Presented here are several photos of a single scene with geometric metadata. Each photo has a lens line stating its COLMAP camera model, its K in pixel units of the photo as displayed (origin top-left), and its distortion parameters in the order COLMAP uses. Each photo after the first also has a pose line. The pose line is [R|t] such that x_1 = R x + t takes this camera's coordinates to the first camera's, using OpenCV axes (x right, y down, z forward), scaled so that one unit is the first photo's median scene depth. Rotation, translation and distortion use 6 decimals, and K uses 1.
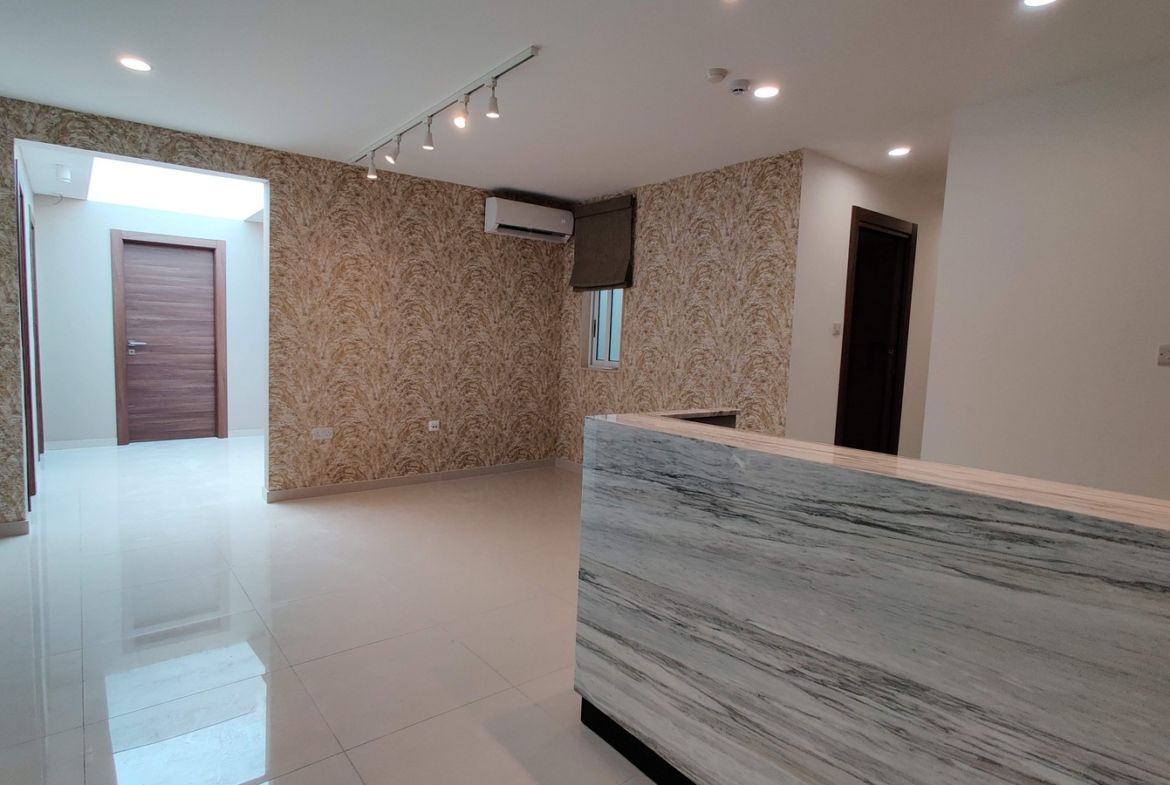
lens RADIAL K [[644.2, 0, 584.2], [0, 644.2, 403.5], [0, 0, 1]] dist [-0.062855, 0.063343]
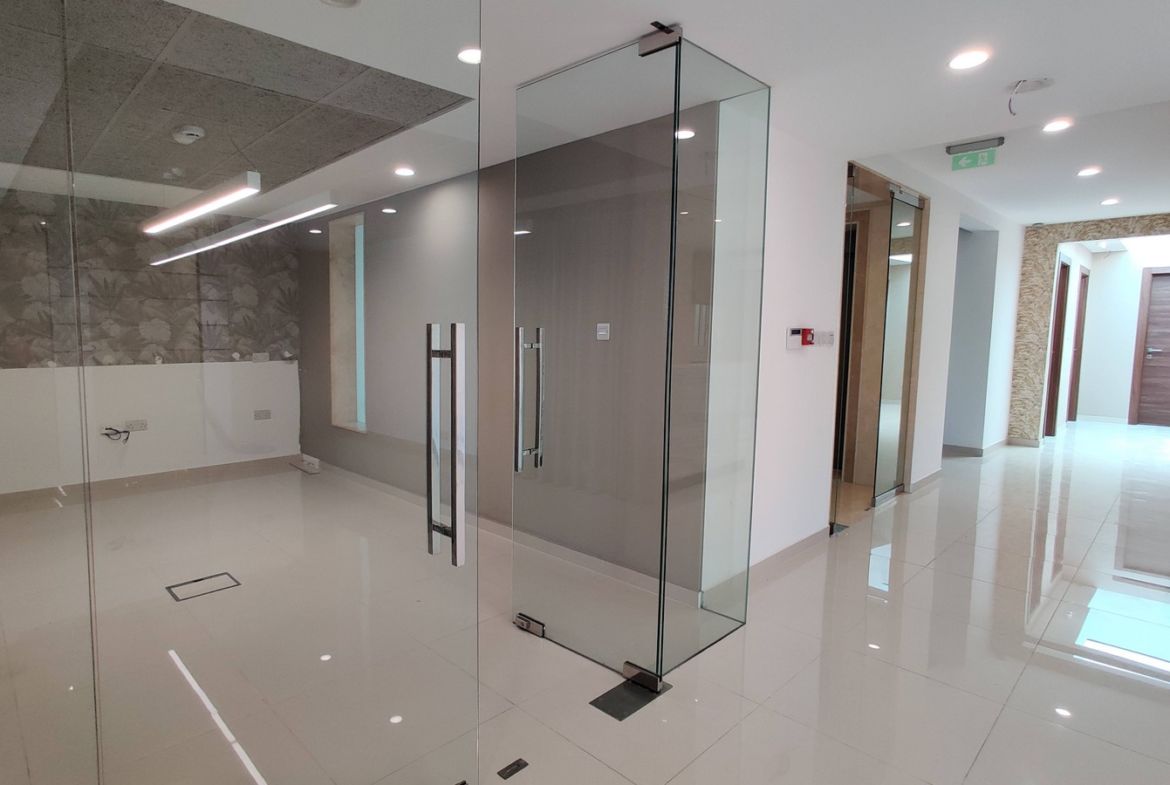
lens RADIAL K [[640.8, 0, 578.9], [0, 640.8, 389.2], [0, 0, 1]] dist [0.000825, 0.001759]
pose [[0.124238, 0.062088, -0.990308, 0.725687], [-0.102186, 0.993534, 0.049471, 0.064520], [0.986977, 0.095050, 0.129779, -0.535523]]
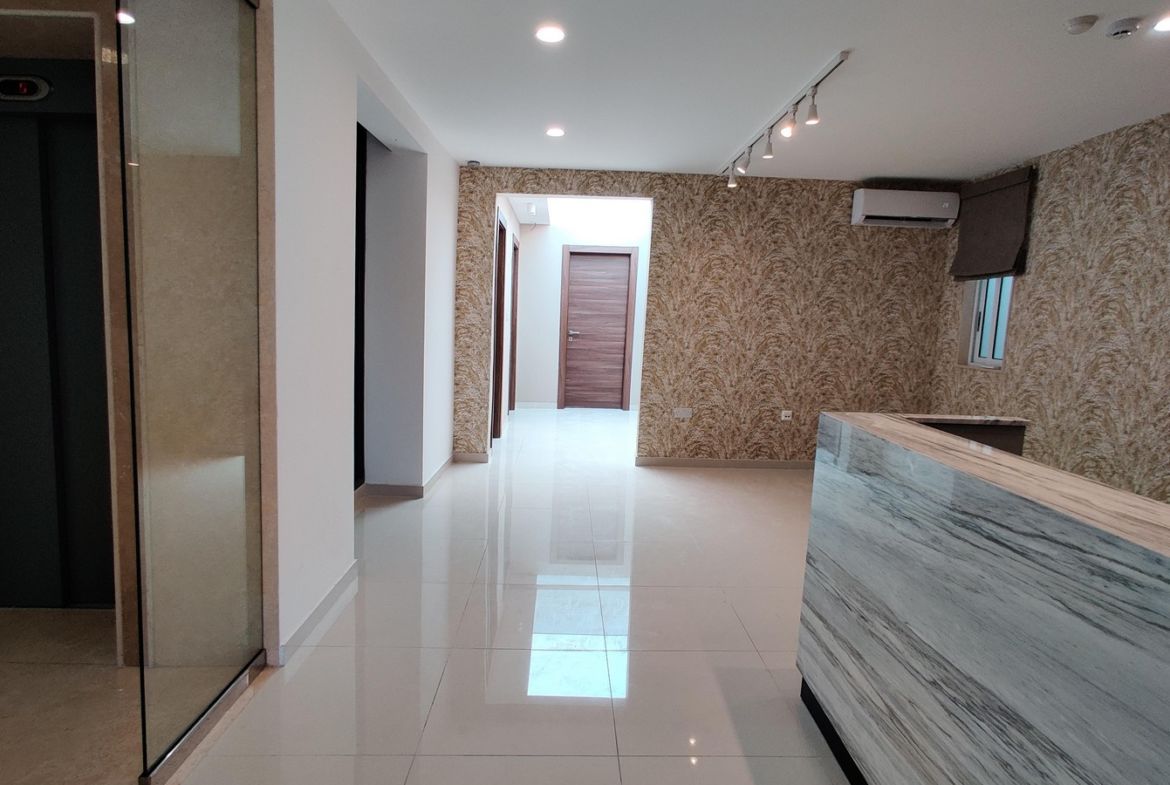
lens RADIAL K [[640.8, 0, 578.9], [0, 640.8, 389.2], [0, 0, 1]] dist [0.000825, 0.001759]
pose [[0.793887, 0.064946, -0.604586, 0.147317], [-0.067993, 0.997526, 0.017875, -0.003628], [0.604251, 0.026917, 0.796339, -0.042167]]
